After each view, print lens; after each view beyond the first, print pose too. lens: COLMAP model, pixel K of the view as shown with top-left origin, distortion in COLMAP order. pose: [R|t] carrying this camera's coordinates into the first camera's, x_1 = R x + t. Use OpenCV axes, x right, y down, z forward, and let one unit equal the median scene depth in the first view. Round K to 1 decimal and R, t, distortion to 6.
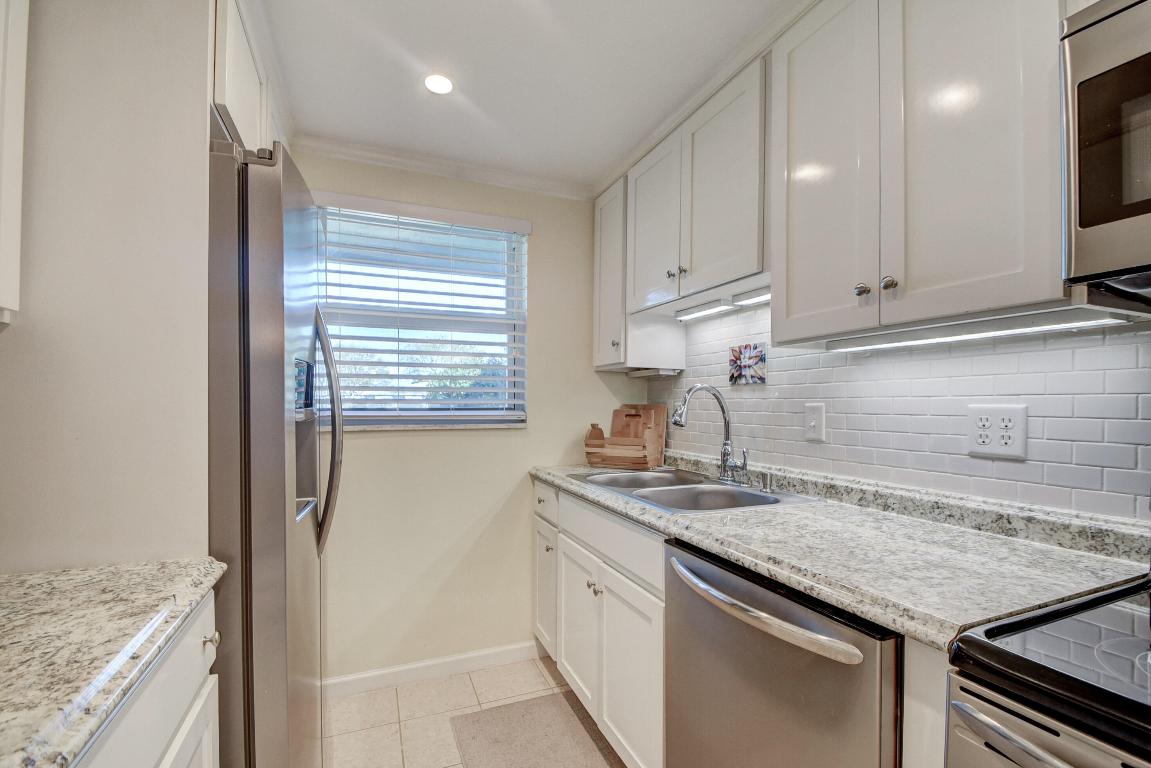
lens RADIAL K [[510.0, 0, 571.3], [0, 510.0, 405.3], [0, 0, 1]] dist [0.002365, -0.008962]
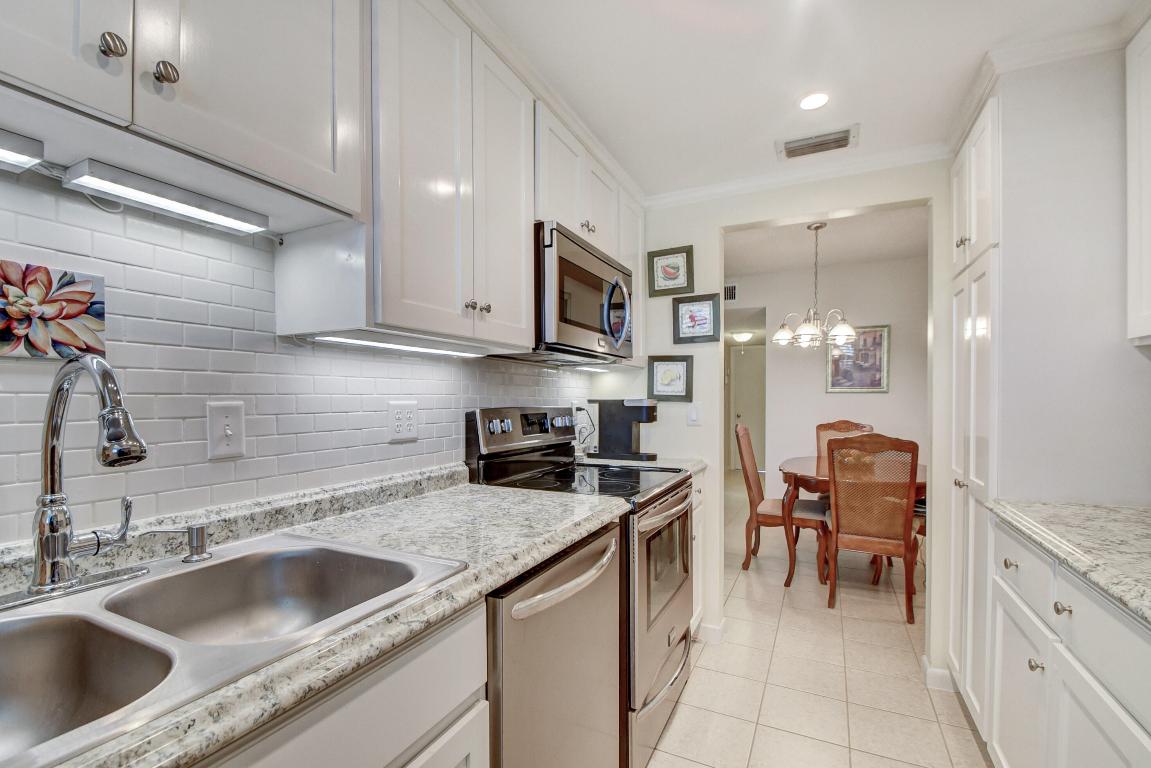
lens RADIAL K [[510.0, 0, 568.6], [0, 510.0, 408.2], [0, 0, 1]] dist [0.002365, -0.008962]
pose [[-0.659823, -0.013036, 0.751308, -0.289940], [0.006018, 0.999726, 0.022631, -0.006945], [-0.751397, 0.019454, -0.659564, 1.001270]]
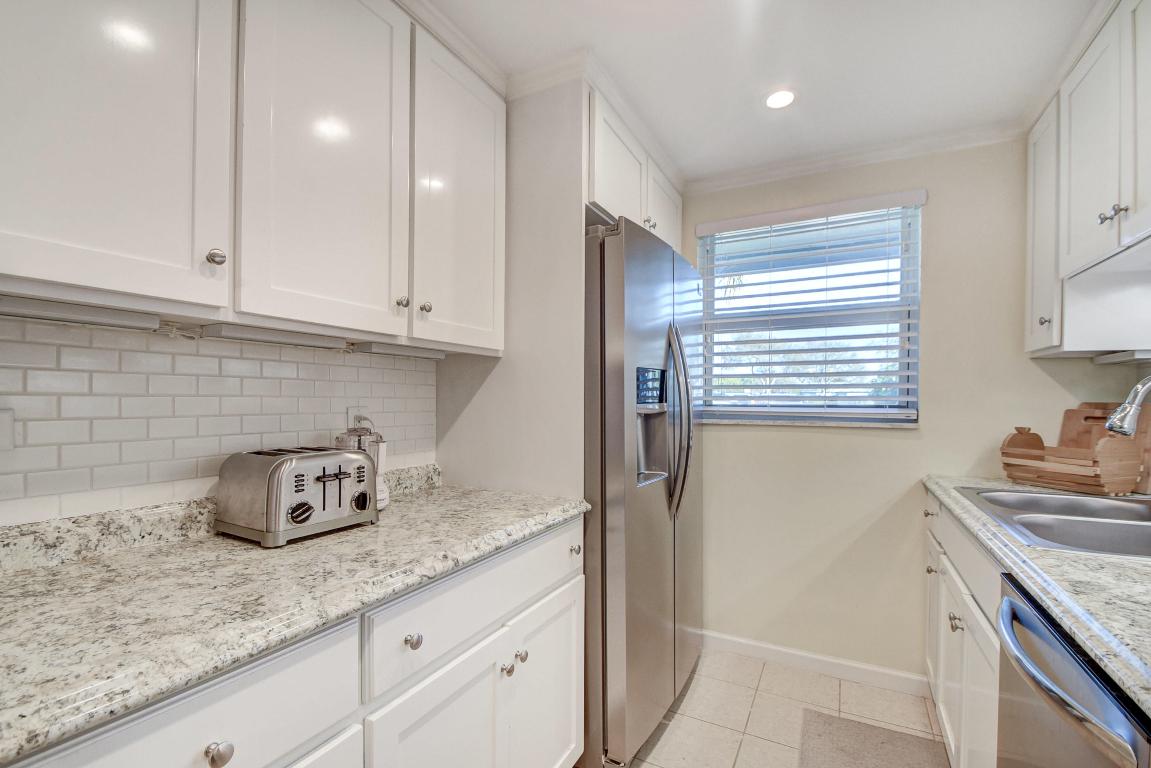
lens RADIAL K [[510.0, 0, 573.0], [0, 510.0, 405.1], [0, 0, 1]] dist [0.002365, -0.008962]
pose [[0.644217, 0.008572, -0.764795, 0.255772], [-0.005265, 0.999963, 0.006773, 0.001340], [0.764825, -0.000337, 0.644238, -0.012105]]
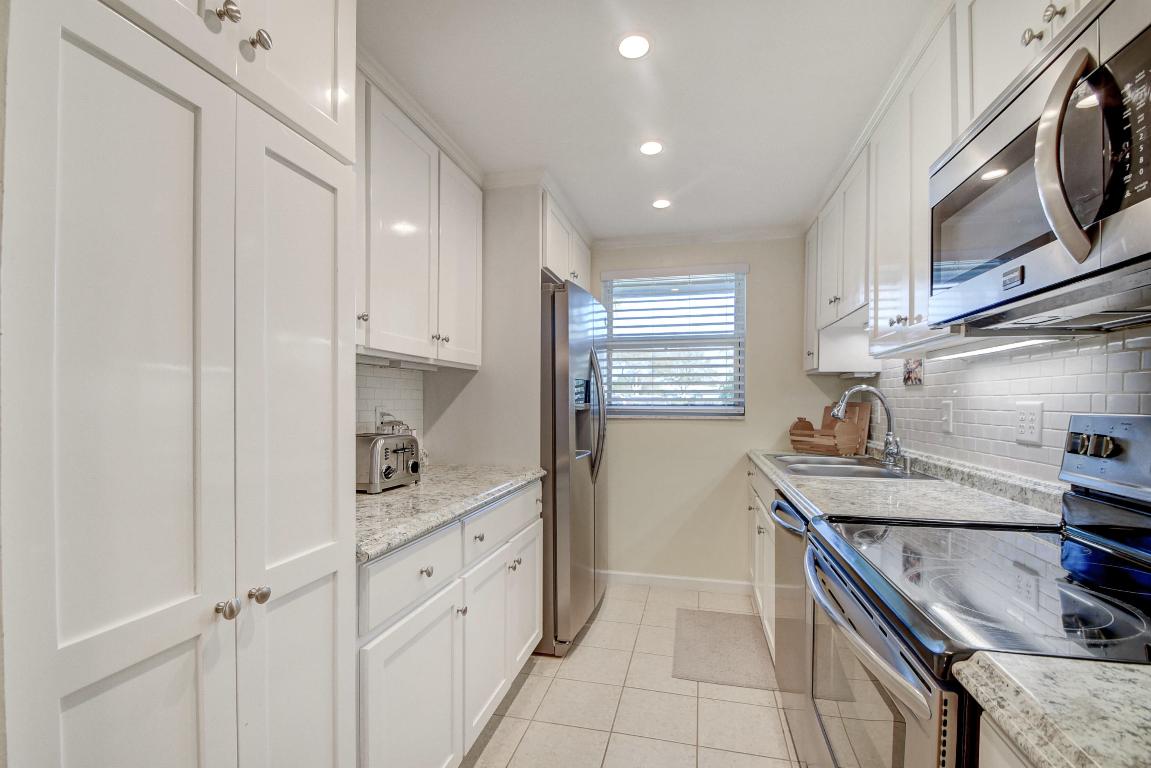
lens RADIAL K [[510.0, 0, 570.5], [0, 510.0, 404.8], [0, 0, 1]] dist [0.002365, -0.008962]
pose [[0.807150, 0.004877, -0.590326, 0.426496], [-0.003519, 0.999988, 0.003449, 0.003561], [0.590335, -0.000707, 0.807158, -0.438485]]
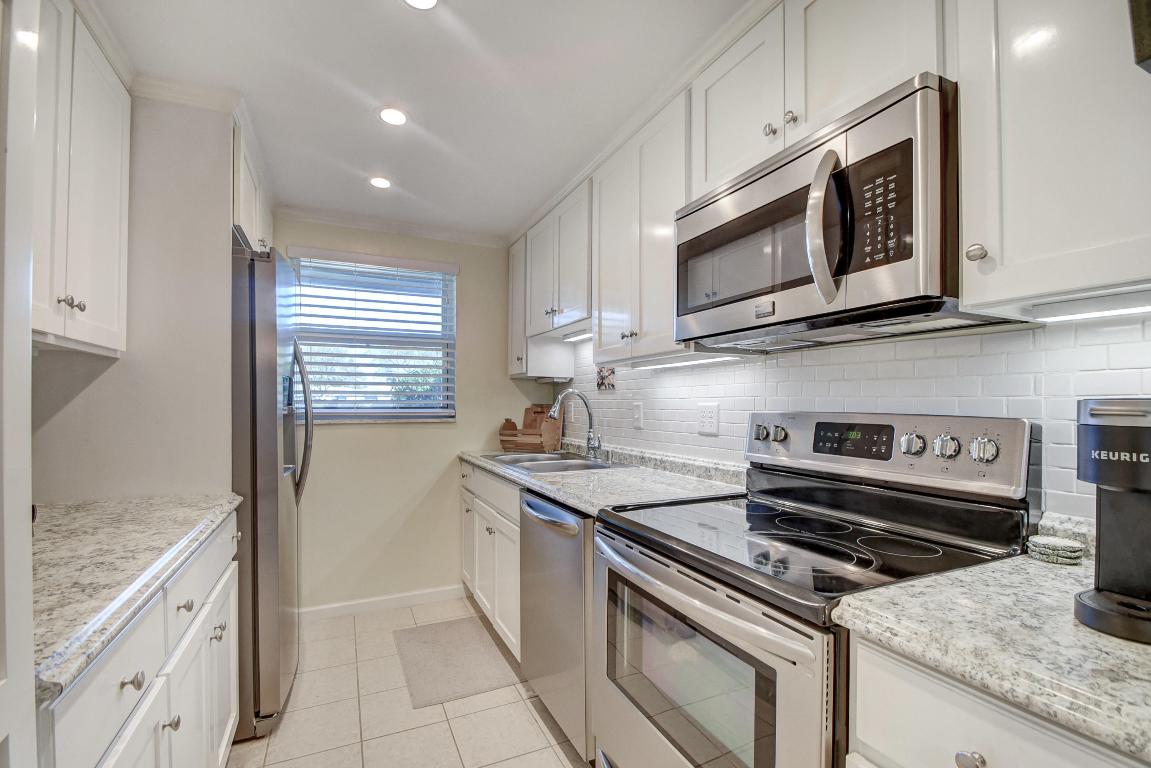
lens RADIAL K [[510.0, 0, 571.7], [0, 510.0, 403.7], [0, 0, 1]] dist [0.002365, -0.008962]
pose [[0.998989, -0.002117, 0.044901, 0.198275], [0.002294, 0.999990, -0.003888, 0.004090], [-0.044892, 0.003987, 0.998984, -0.429987]]
